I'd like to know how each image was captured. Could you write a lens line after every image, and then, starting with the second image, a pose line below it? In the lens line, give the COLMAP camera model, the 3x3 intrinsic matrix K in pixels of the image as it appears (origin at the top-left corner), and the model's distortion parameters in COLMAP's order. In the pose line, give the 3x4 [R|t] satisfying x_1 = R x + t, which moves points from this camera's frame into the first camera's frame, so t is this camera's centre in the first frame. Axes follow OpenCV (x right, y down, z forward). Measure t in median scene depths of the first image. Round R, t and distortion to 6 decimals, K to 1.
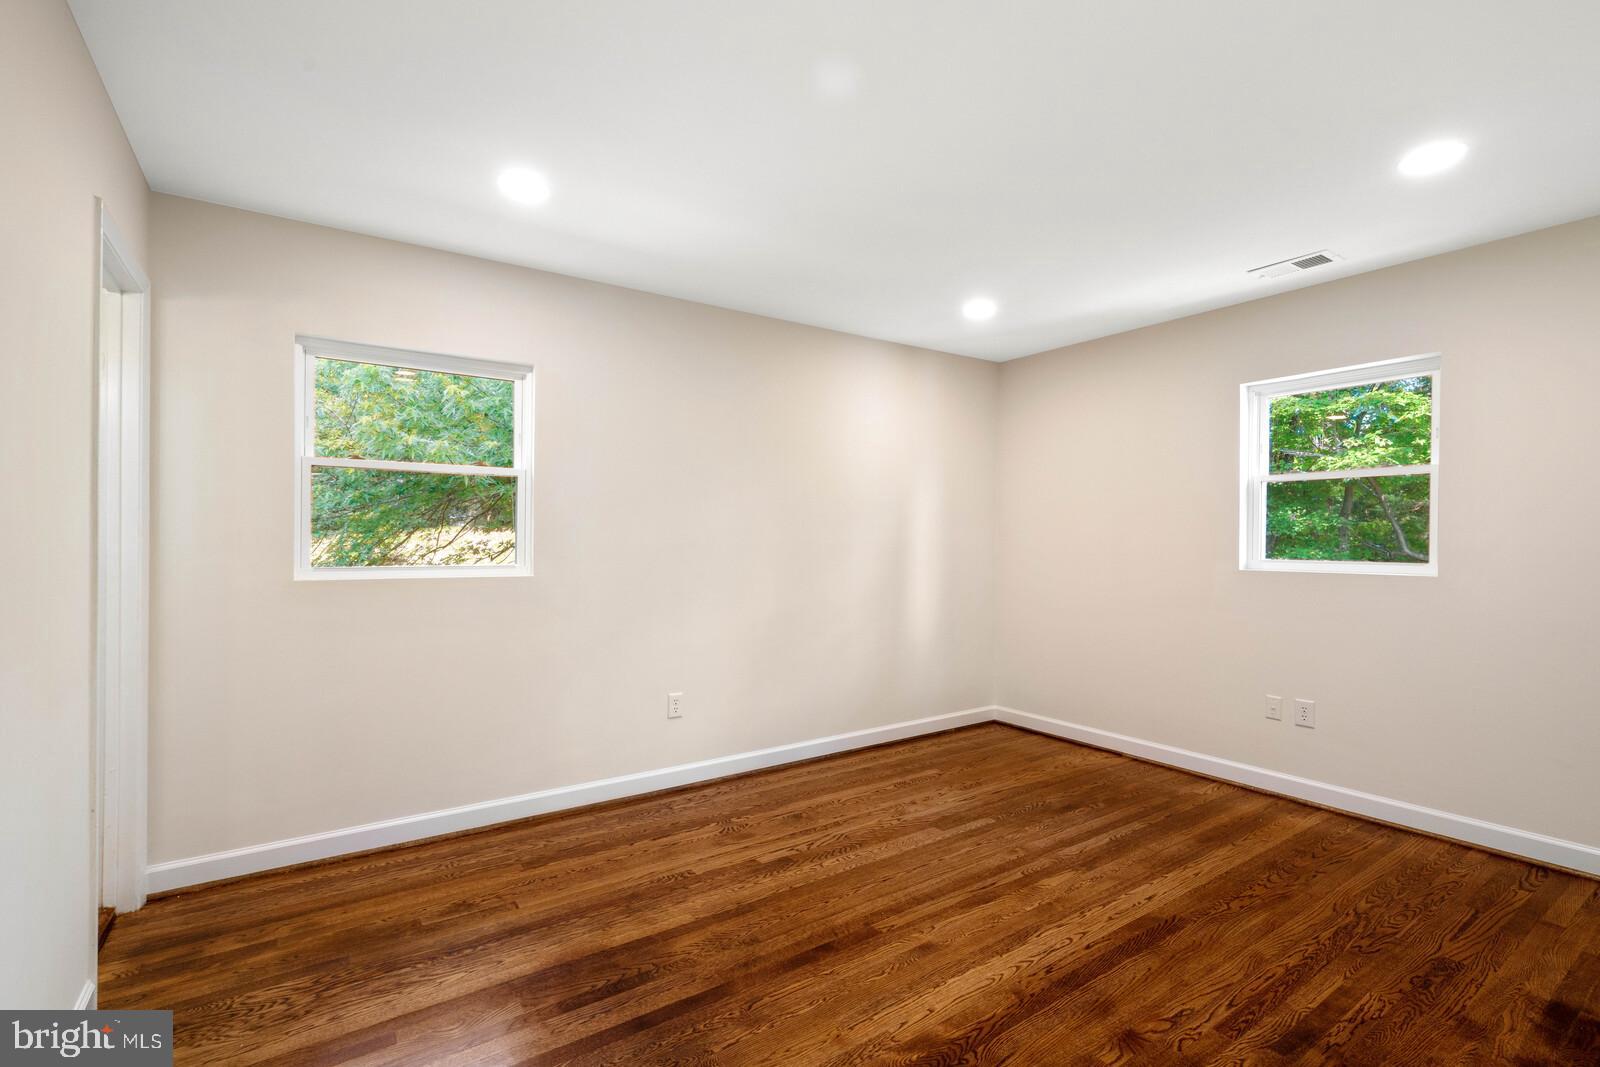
lens RADIAL K [[737.2, 0, 801.1], [0, 737.2, 536.0], [0, 0, 1]] dist [-0.007874, 0.000972]
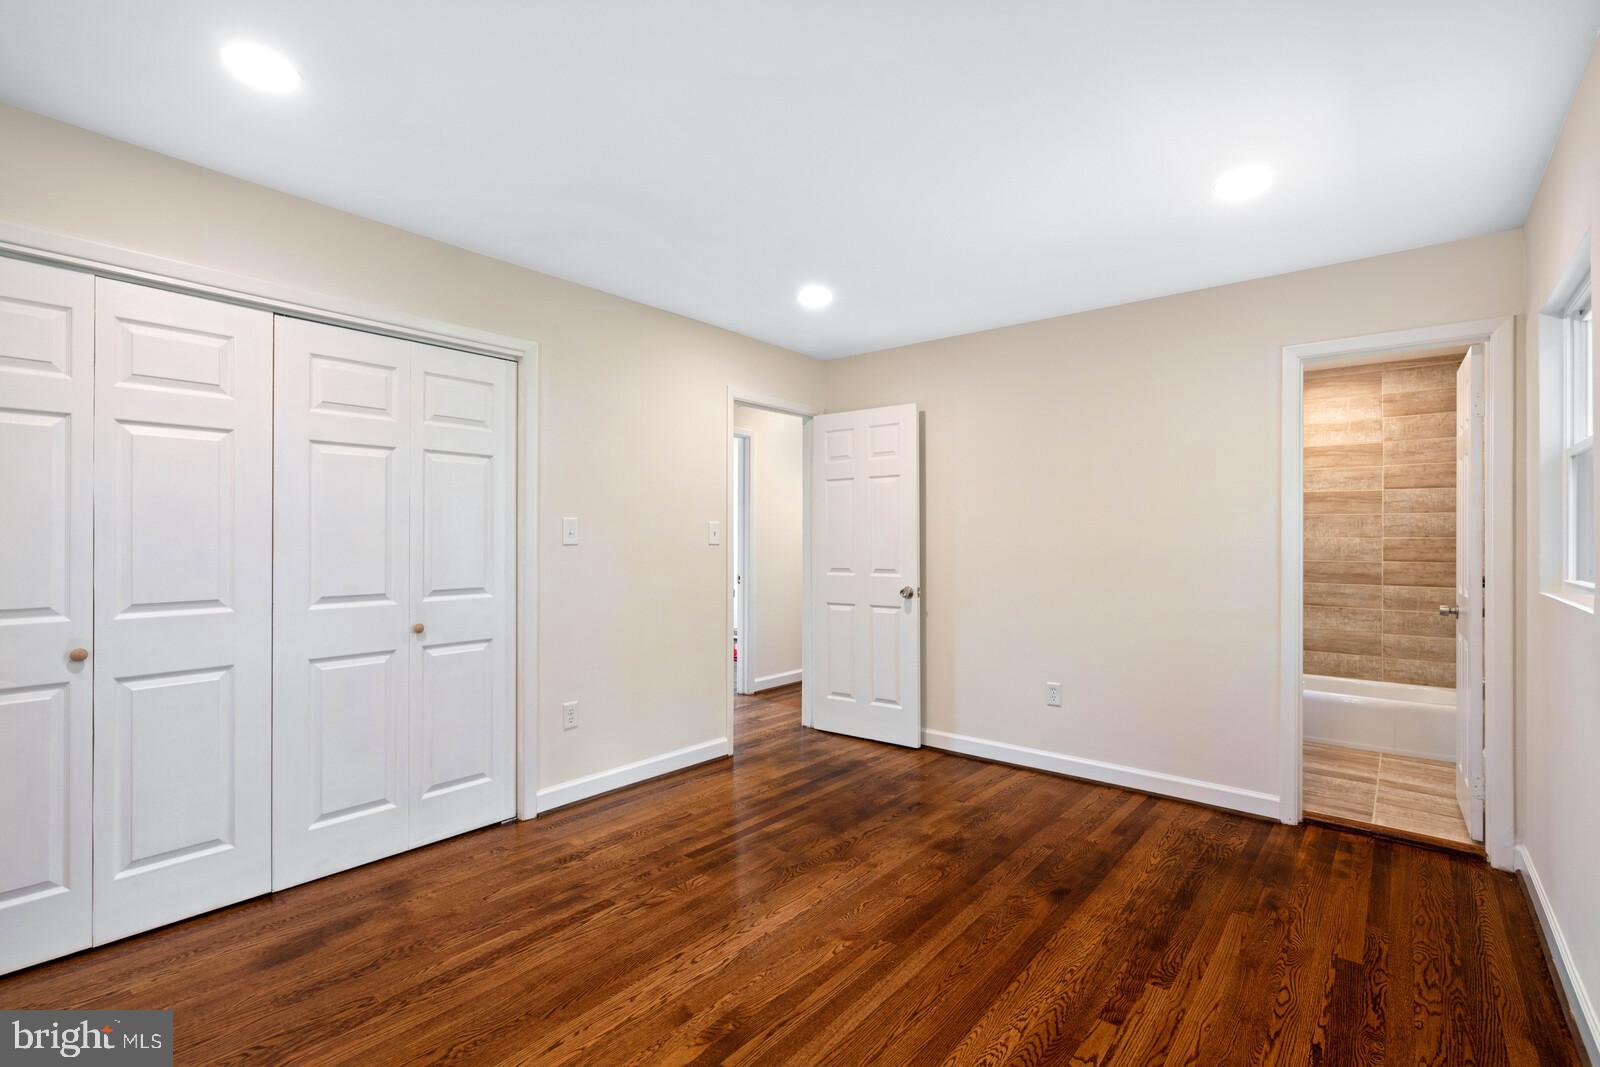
lens RADIAL K [[737.2, 0, 795.2], [0, 737.2, 537.4], [0, 0, 1]] dist [-0.007874, 0.000972]
pose [[-0.966353, -0.009216, -0.257055, 0.497833], [-0.006757, 0.999923, -0.010446, 0.010041], [0.257131, -0.008357, -0.966340, 1.993079]]
